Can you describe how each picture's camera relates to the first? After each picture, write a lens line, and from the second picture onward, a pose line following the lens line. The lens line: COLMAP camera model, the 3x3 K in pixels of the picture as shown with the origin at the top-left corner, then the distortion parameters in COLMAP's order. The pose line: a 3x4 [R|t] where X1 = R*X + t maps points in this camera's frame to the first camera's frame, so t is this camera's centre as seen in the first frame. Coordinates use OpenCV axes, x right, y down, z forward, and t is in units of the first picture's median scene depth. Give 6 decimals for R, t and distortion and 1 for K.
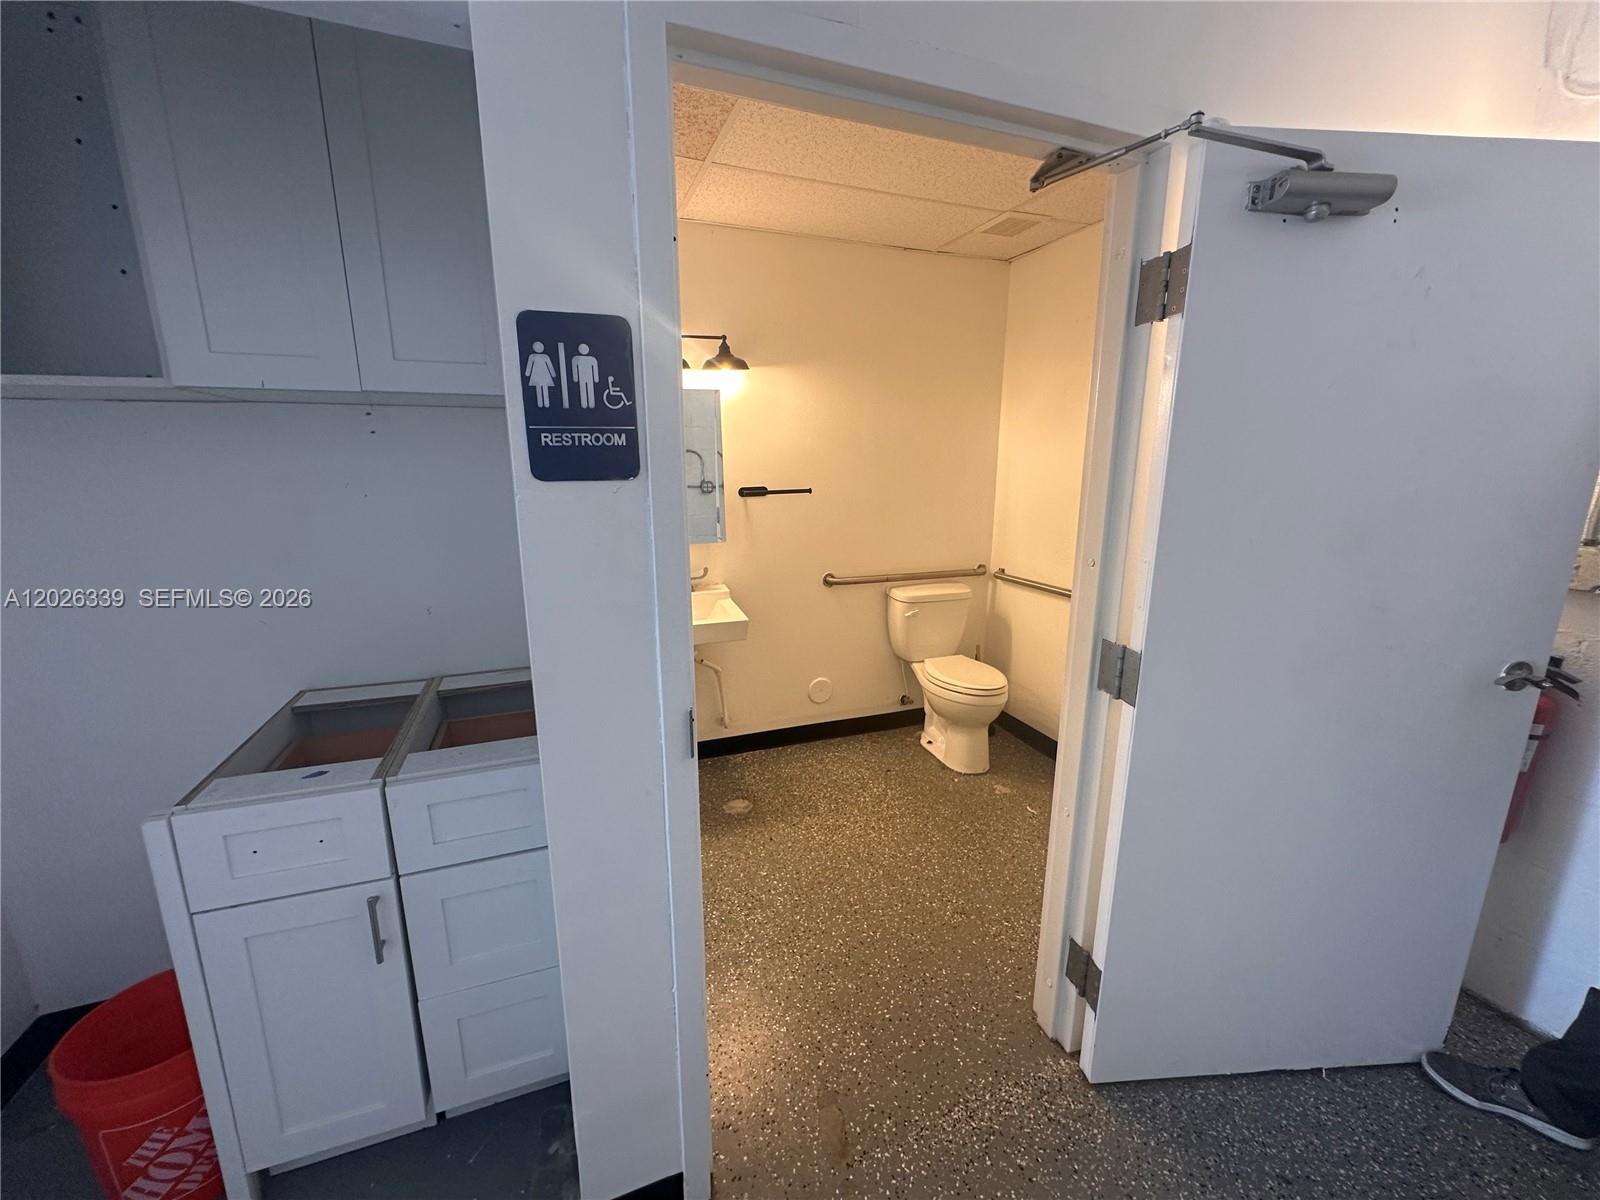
lens RADIAL K [[639.3, 0, 798.8], [0, 639.3, 598.3], [0, 0, 1]] dist [-0.000909, 0.000029]
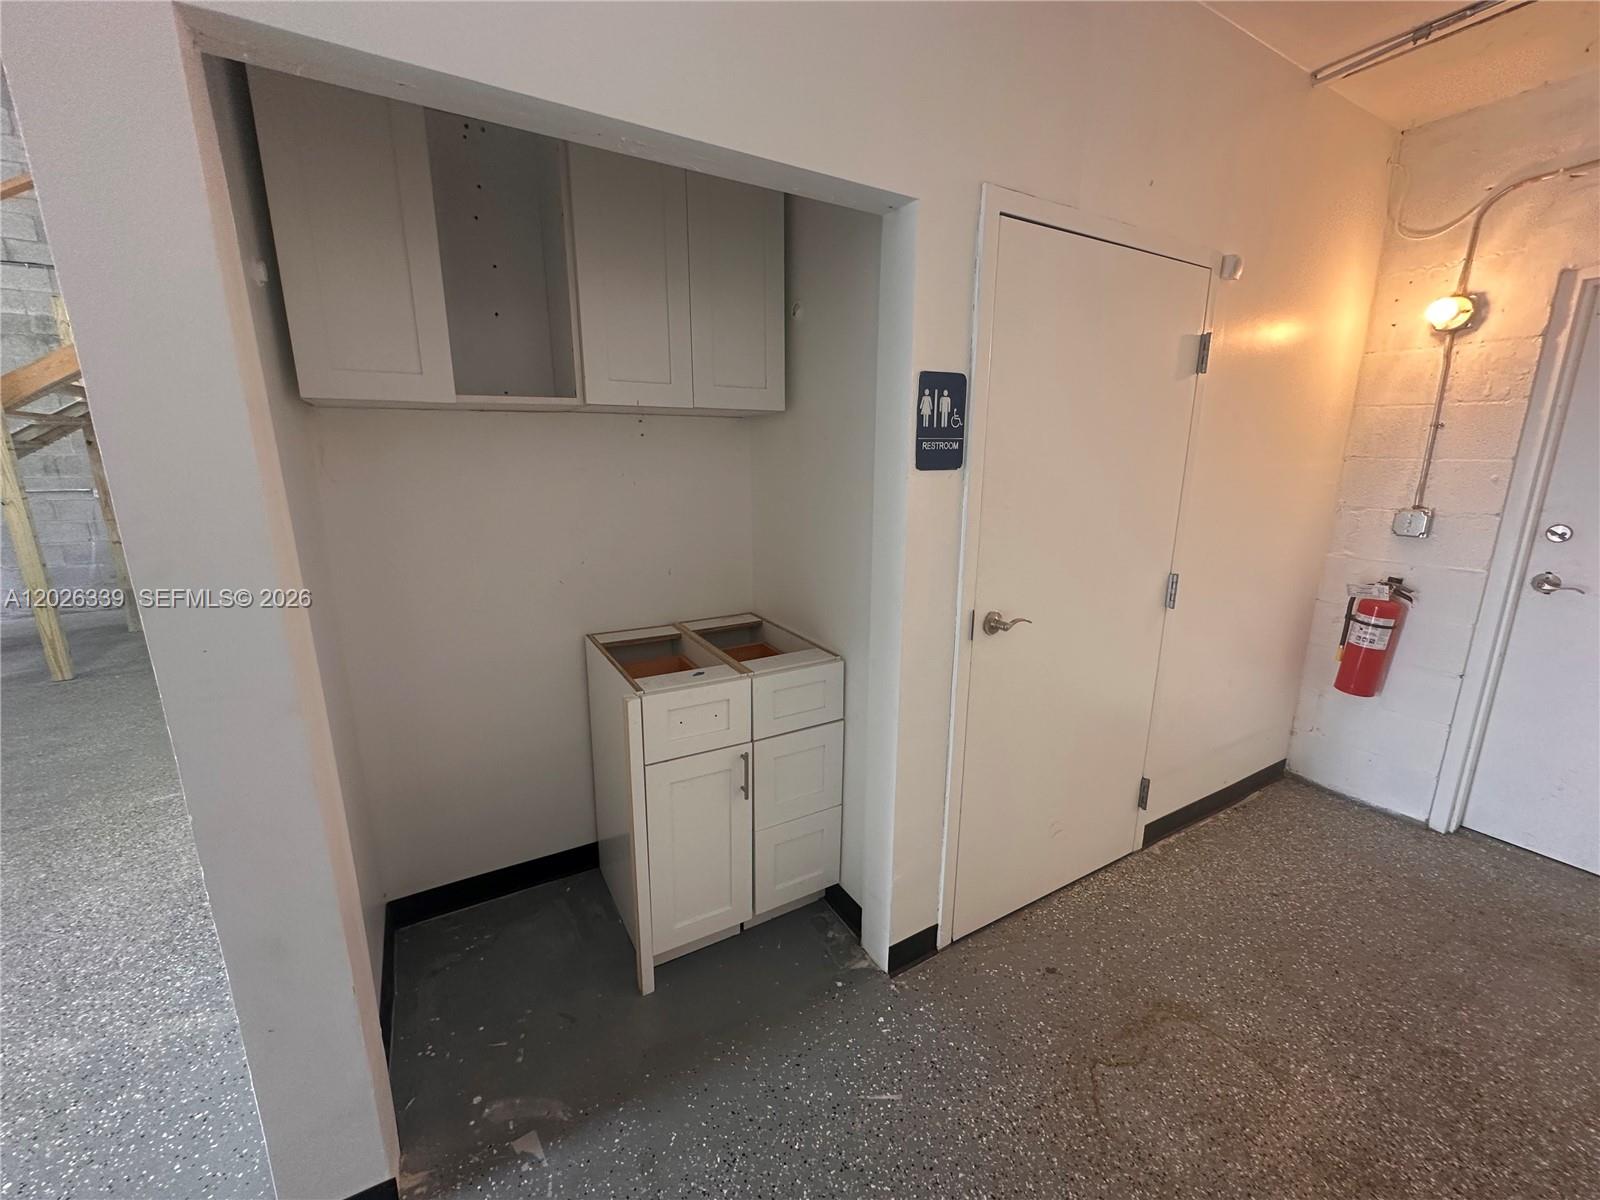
lens RADIAL K [[639.3, 0, 798.8], [0, 639.3, 598.3], [0, 0, 1]] dist [-0.000909, 0.000029]
pose [[0.986612, -0.034506, 0.159394, -0.786987], [0.032902, 0.999378, 0.012697, 0.097043], [-0.159733, -0.007282, 0.987133, -0.489224]]
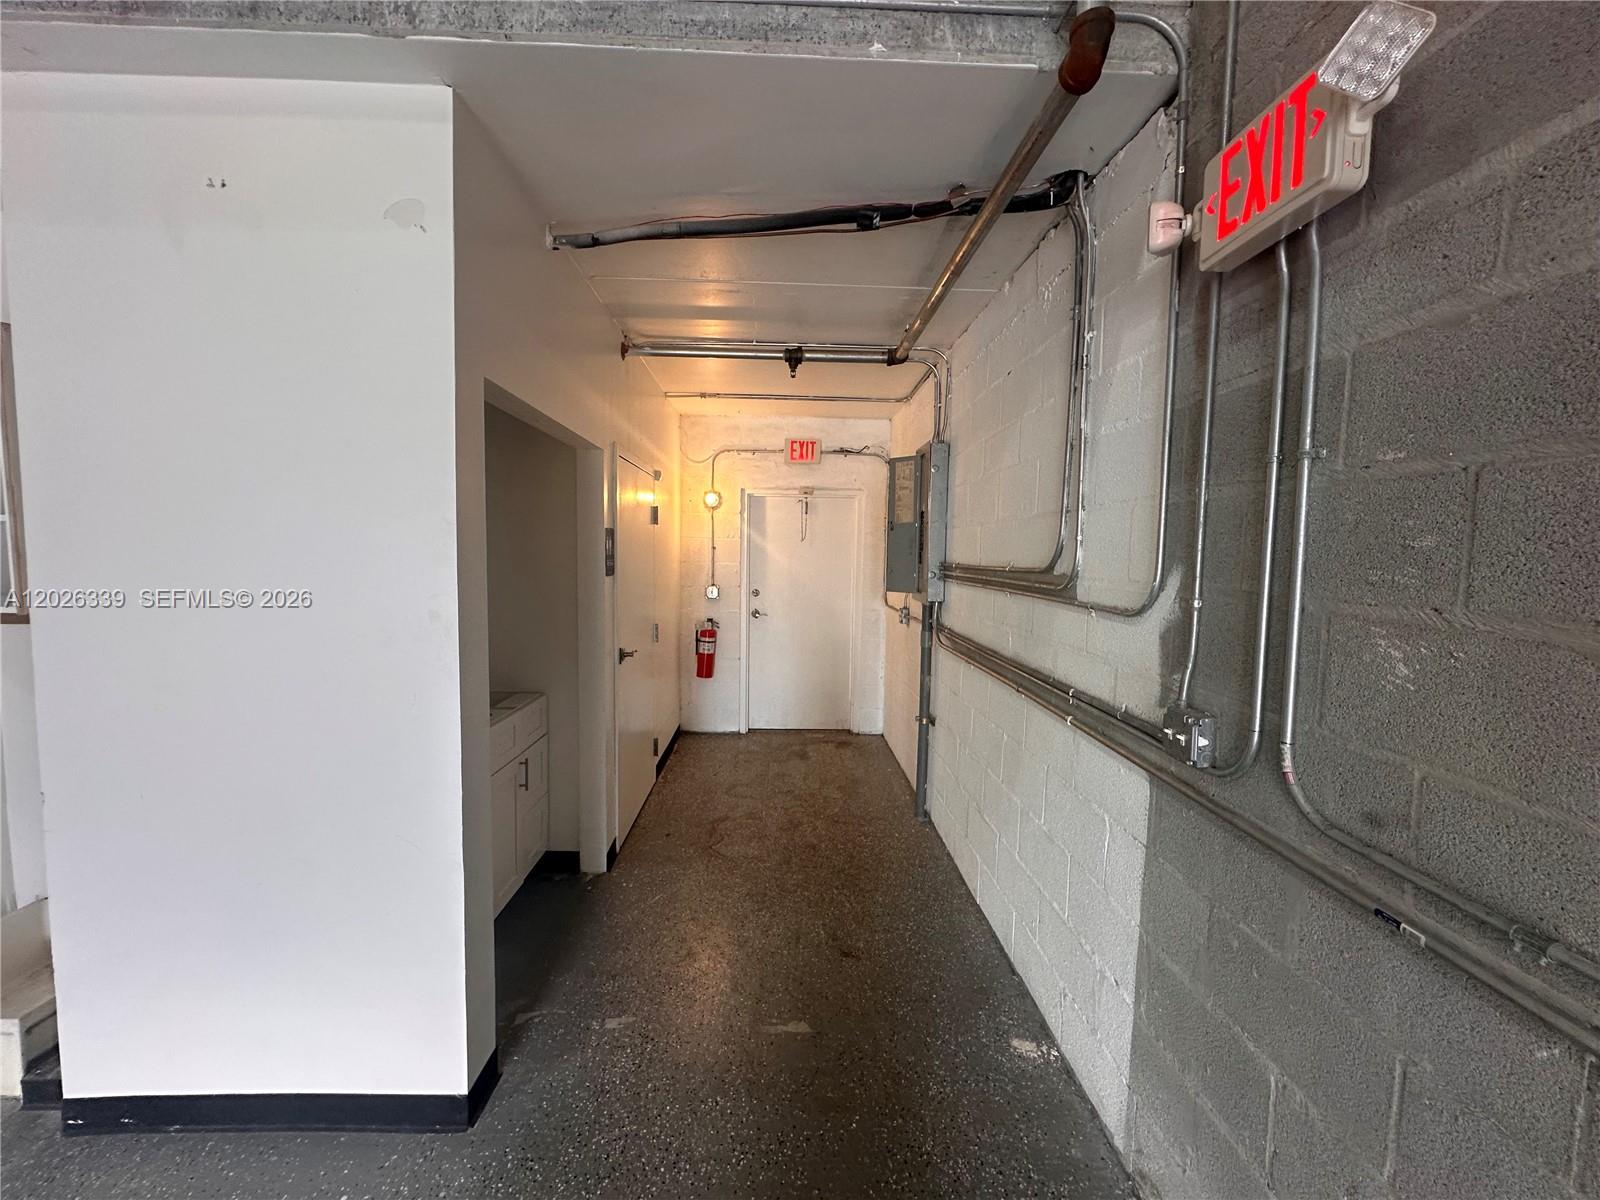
lens RADIAL K [[639.3, 0, 798.8], [0, 639.3, 598.3], [0, 0, 1]] dist [-0.000909, 0.000029]
pose [[0.325029, -0.067609, 0.943284, -2.469592], [0.188327, 0.982091, 0.005498, 0.076714], [-0.926763, 0.175859, 0.331941, -0.776908]]
